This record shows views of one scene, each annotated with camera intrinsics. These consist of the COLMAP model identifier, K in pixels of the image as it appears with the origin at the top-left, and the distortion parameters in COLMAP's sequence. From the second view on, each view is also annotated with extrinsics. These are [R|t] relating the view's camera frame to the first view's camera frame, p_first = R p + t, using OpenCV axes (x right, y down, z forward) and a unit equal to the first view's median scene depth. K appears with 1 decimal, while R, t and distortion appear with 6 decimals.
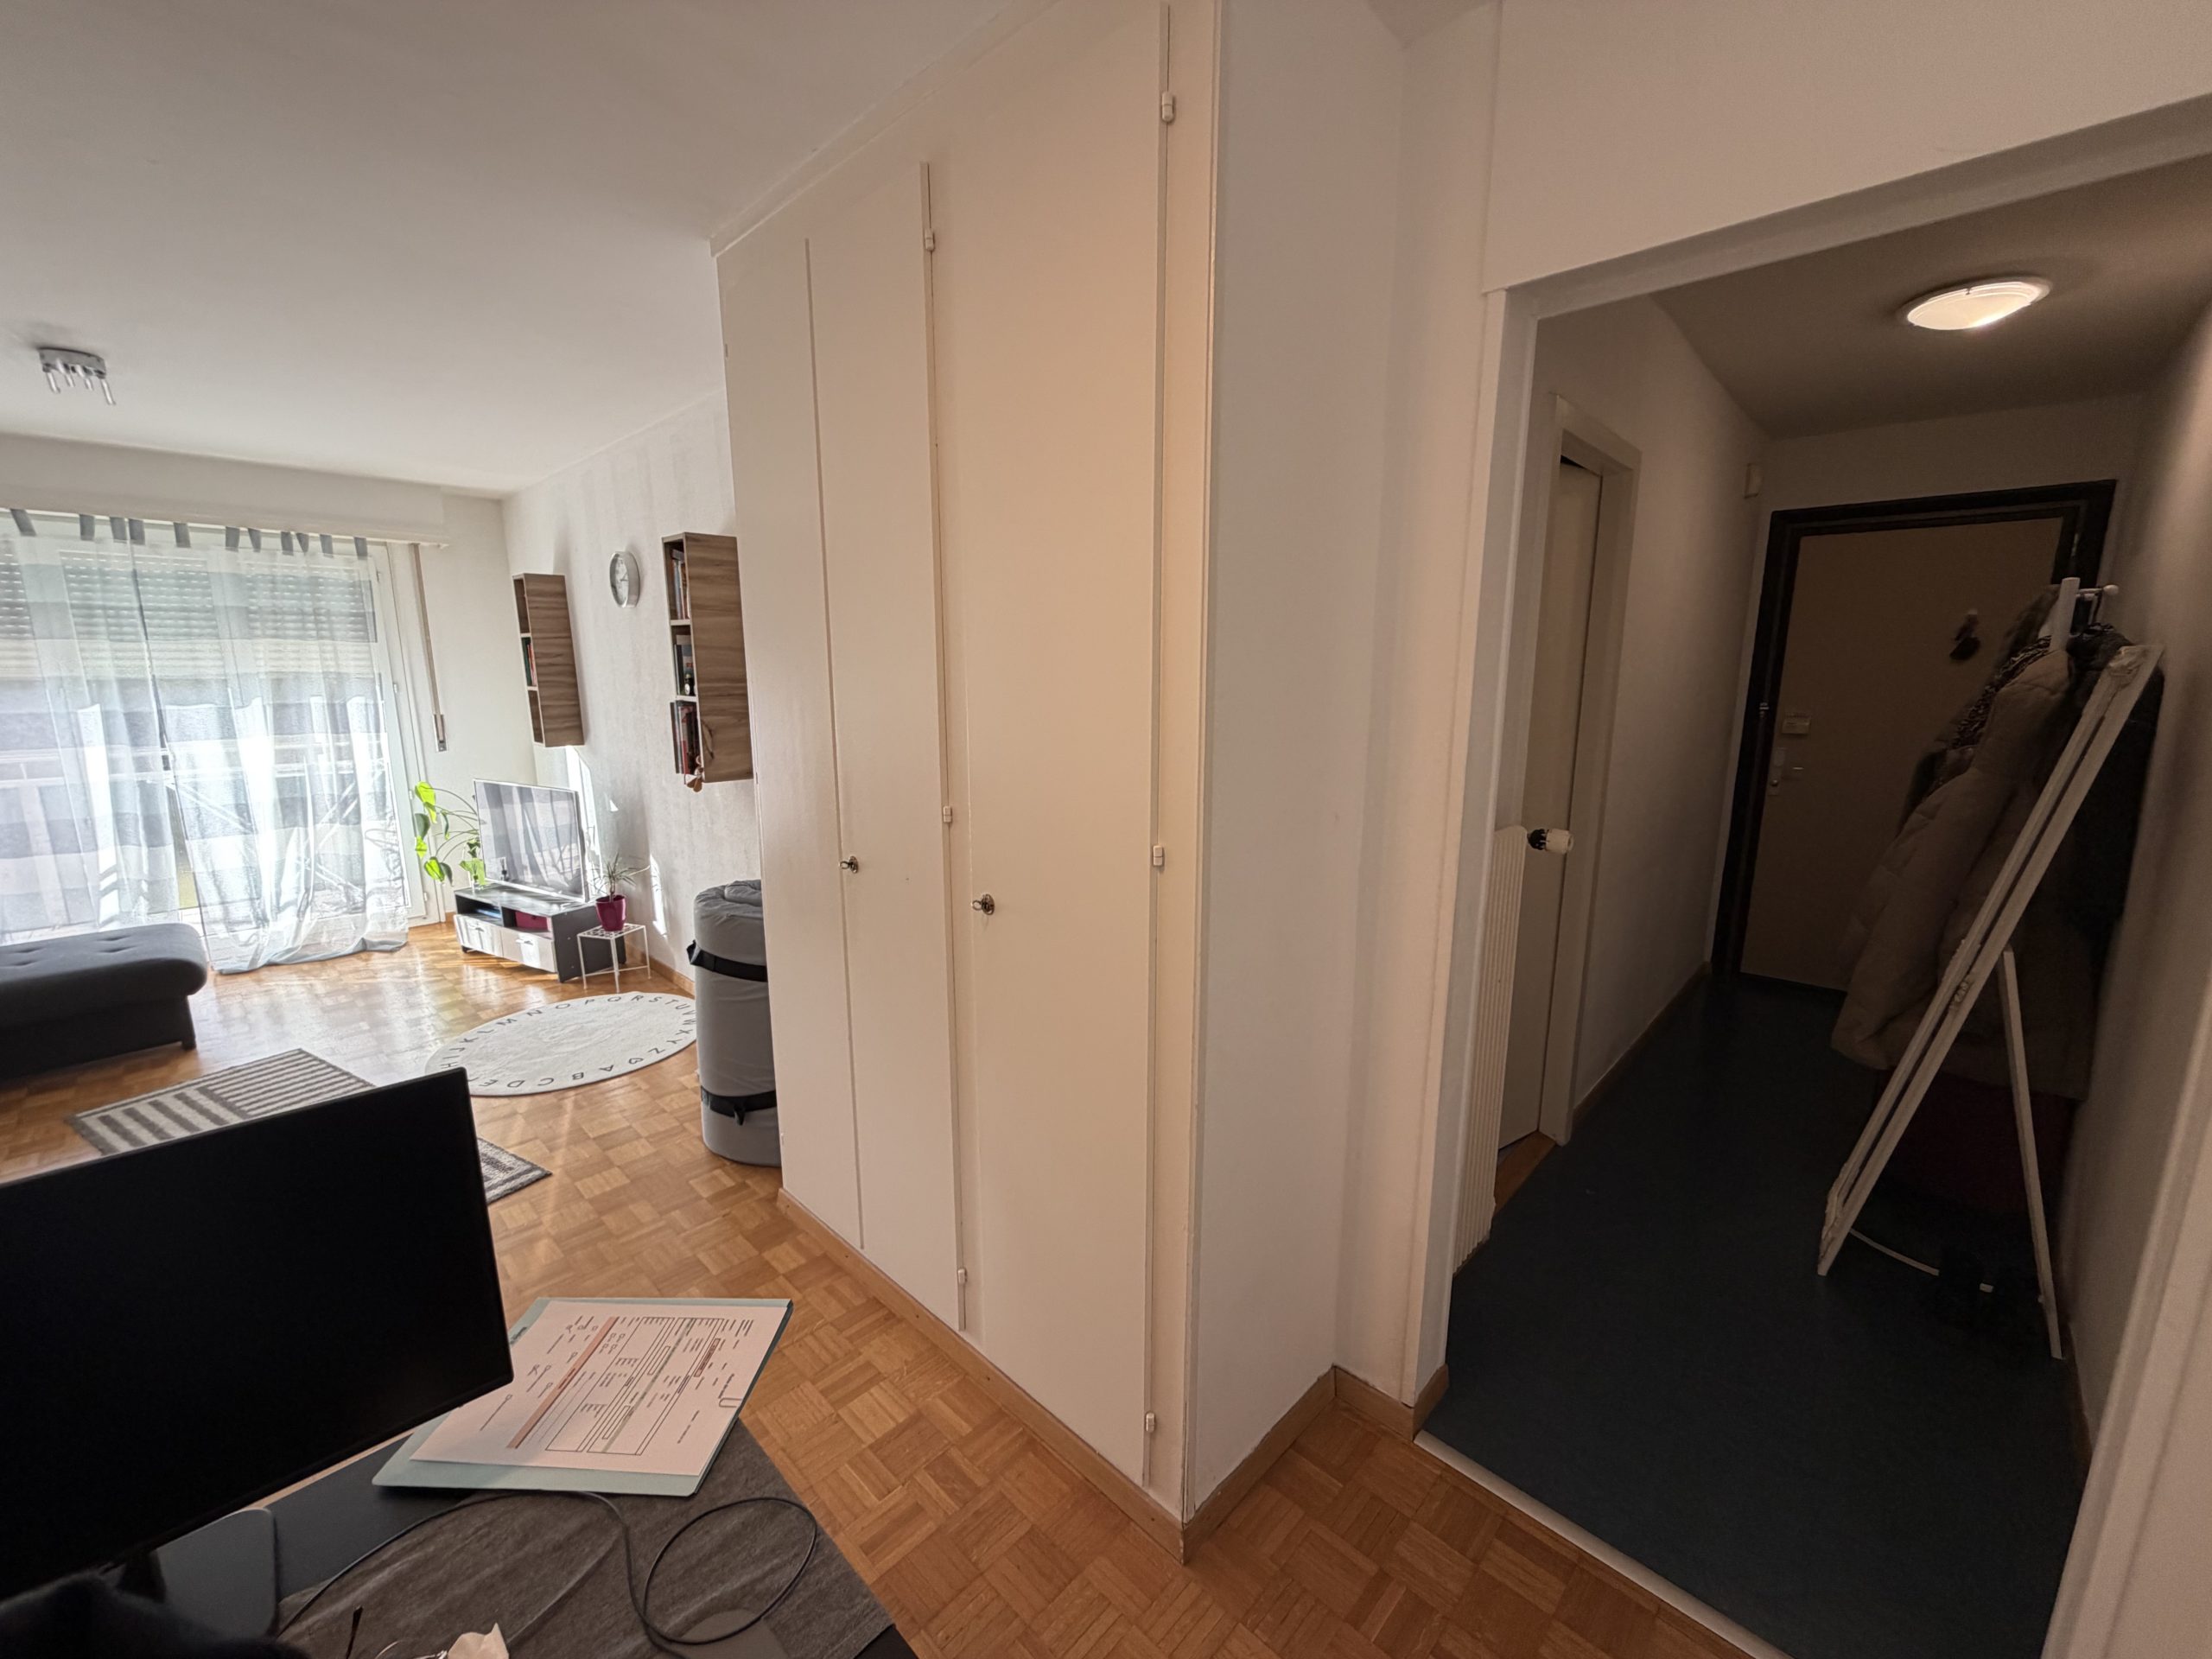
lens RADIAL K [[882.3, 0, 1106.0], [0, 882.3, 829.5], [0, 0, 1]] dist [-0.003229, 0.000030]
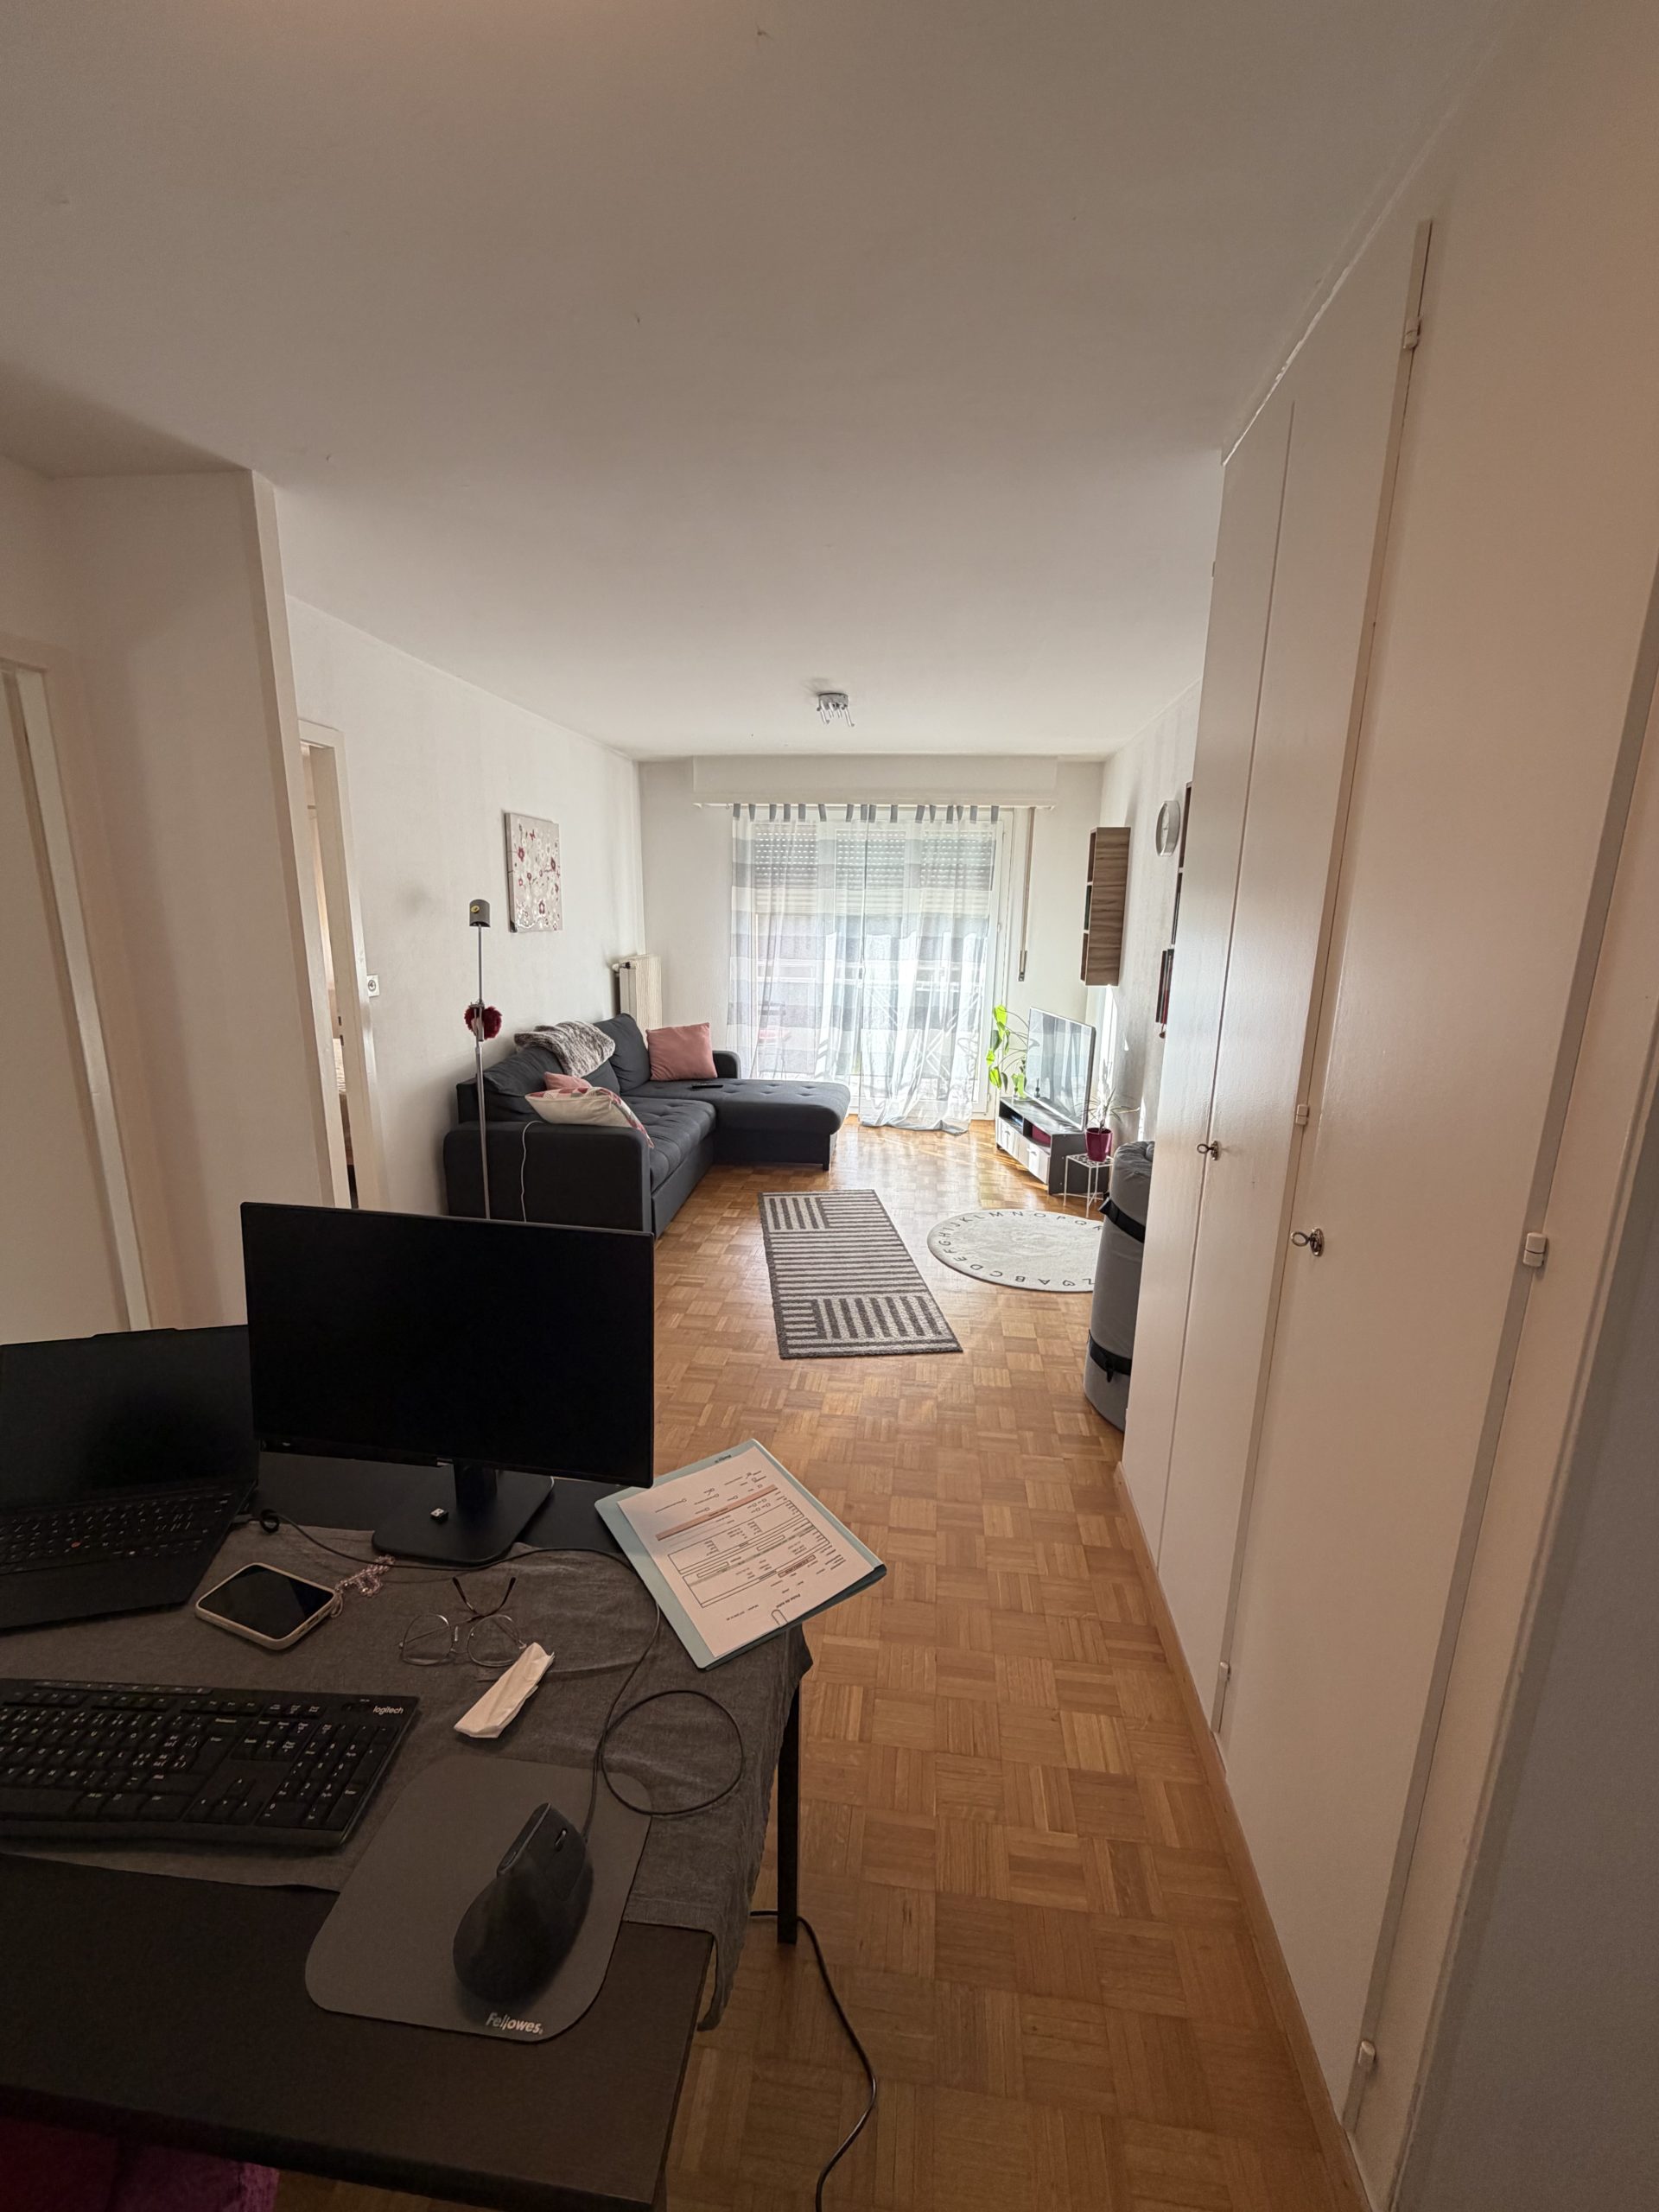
lens RADIAL K [[881.1, 0, 826.1], [0, 881.1, 1101.8], [0, 0, 1]] dist [-0.002528, 0.000348]
pose [[0.595143, 0.185567, -0.781901, 0.069756], [-0.163560, 0.980579, 0.108225, -0.017493], [0.786799, 0.063478, 0.613936, 0.077974]]
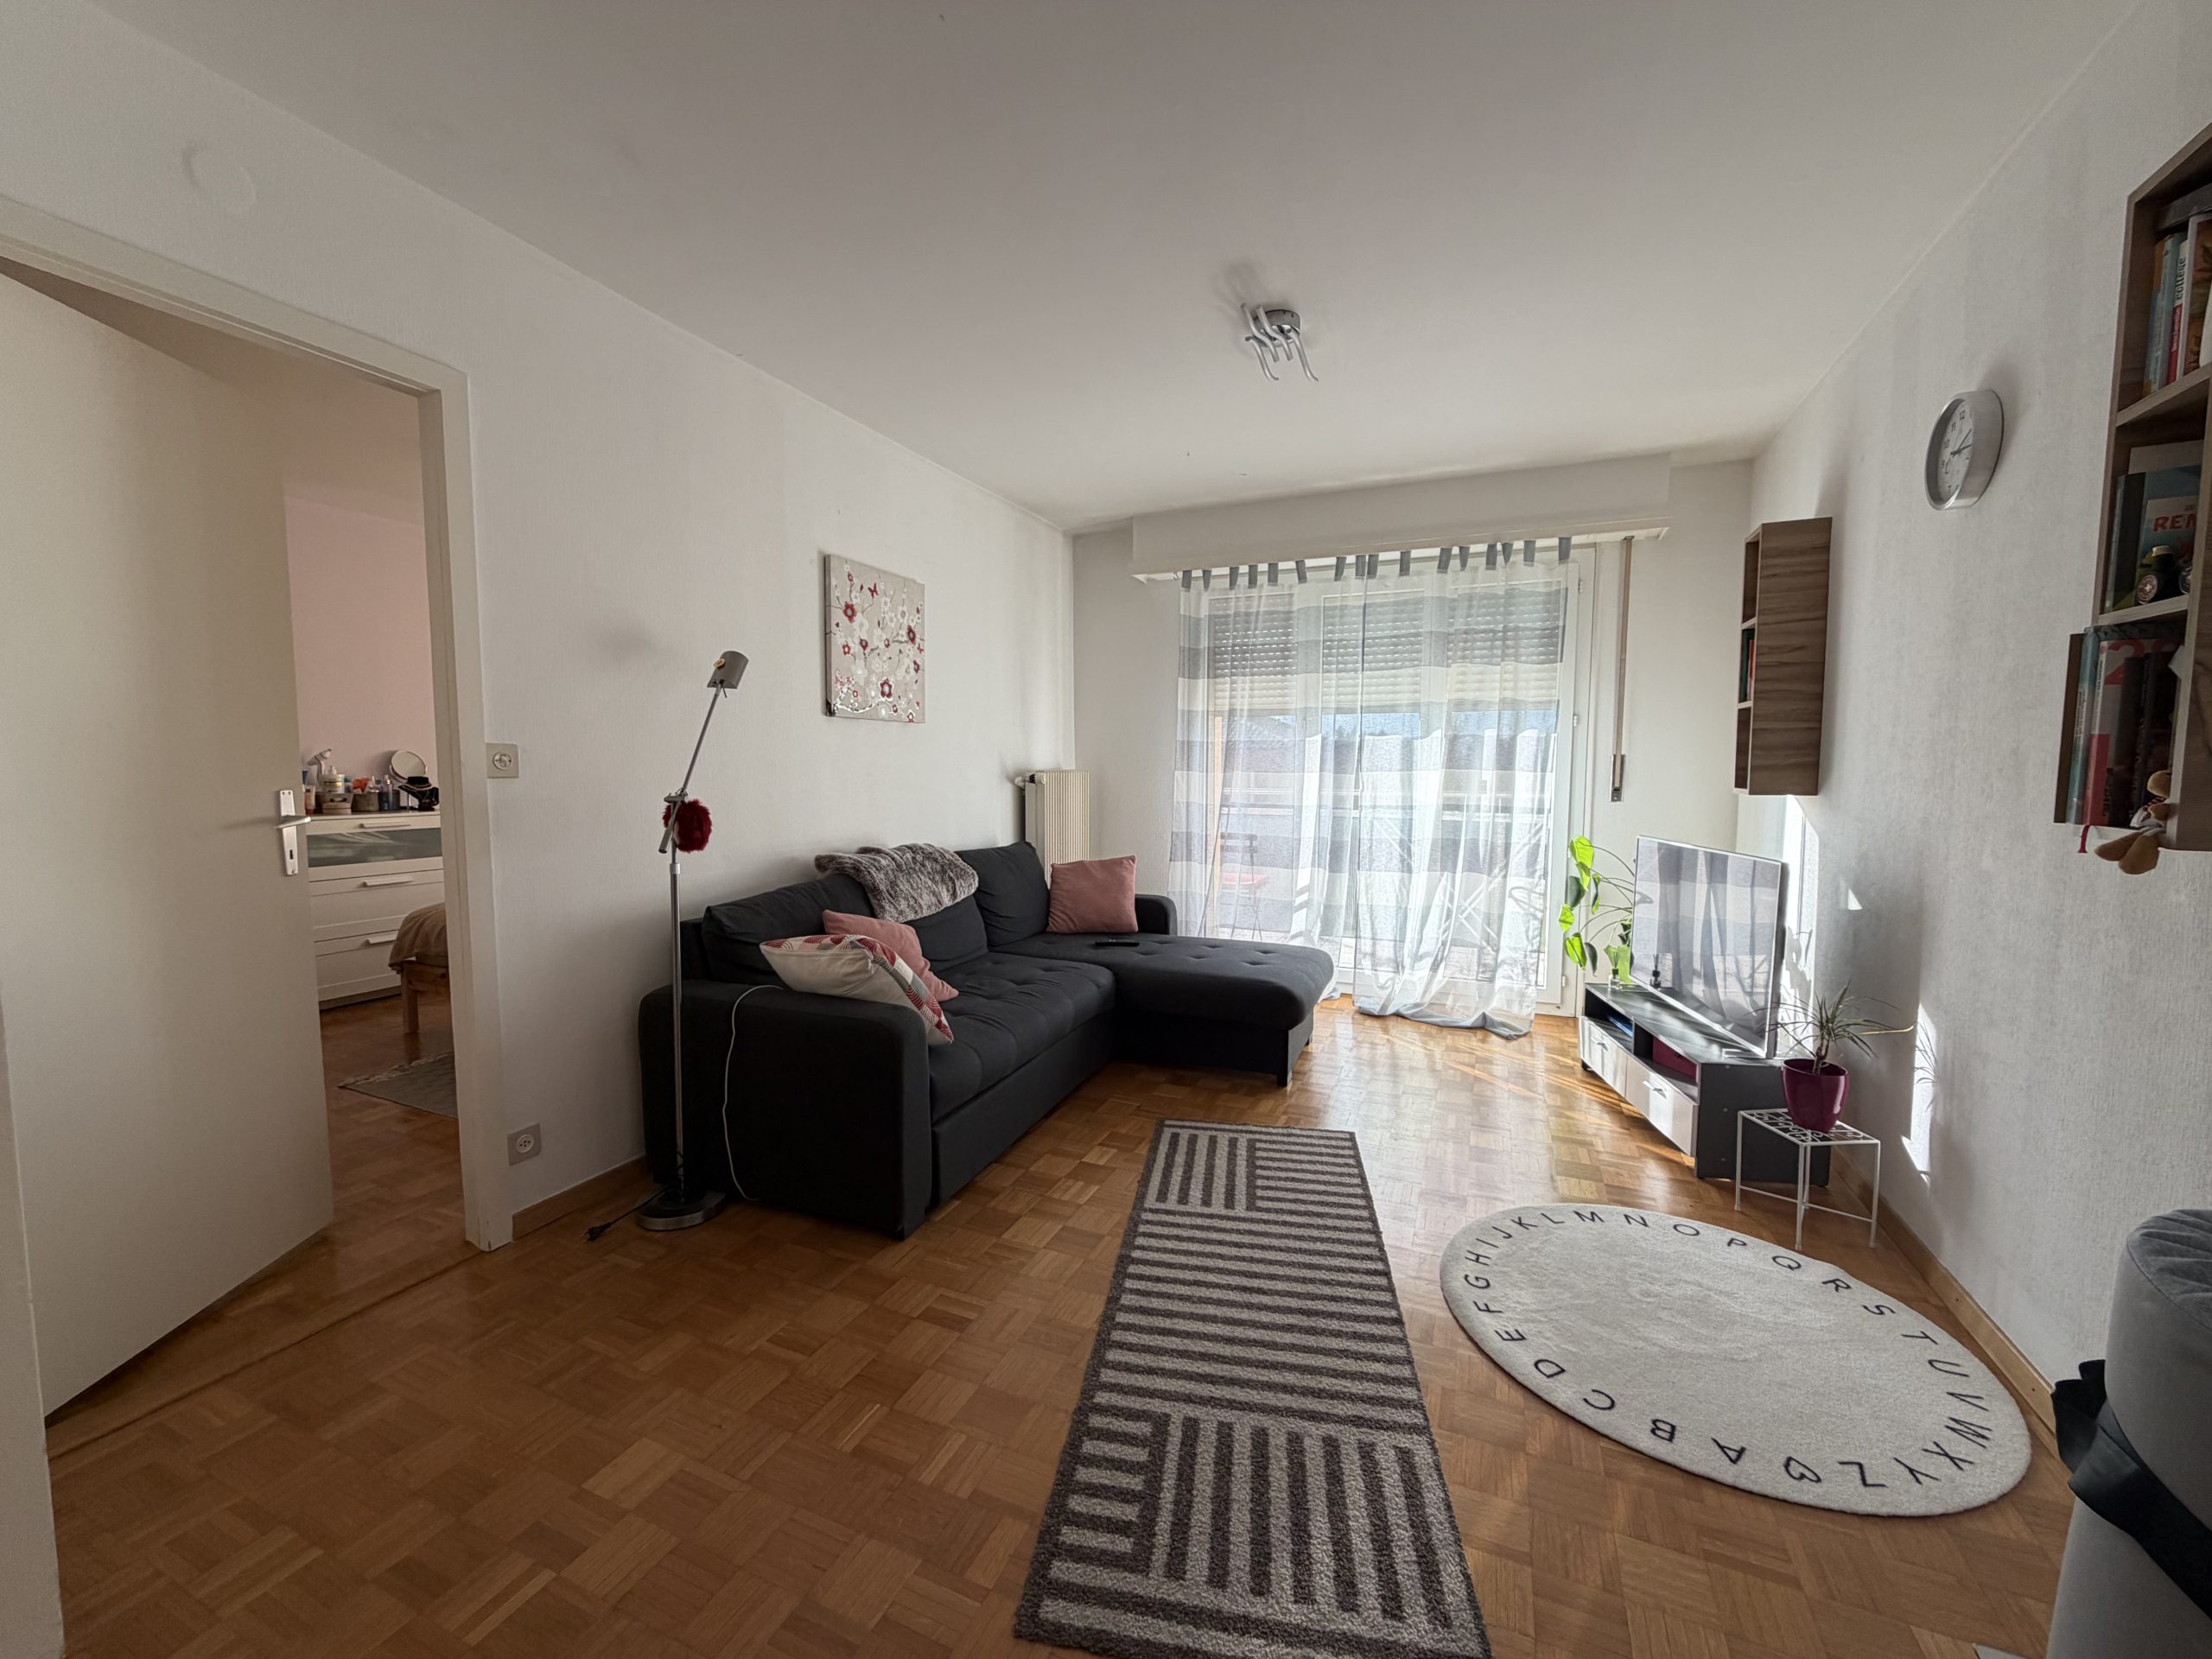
lens RADIAL K [[881.1, 0, 1103.1], [0, 881.1, 830.8], [0, 0, 1]] dist [-0.002528, 0.000348]
pose [[0.336304, 0.071832, -0.939010, -0.214471], [-0.173697, 0.984712, 0.013119, 0.005372], [0.925596, 0.158692, 0.343640, 0.389521]]
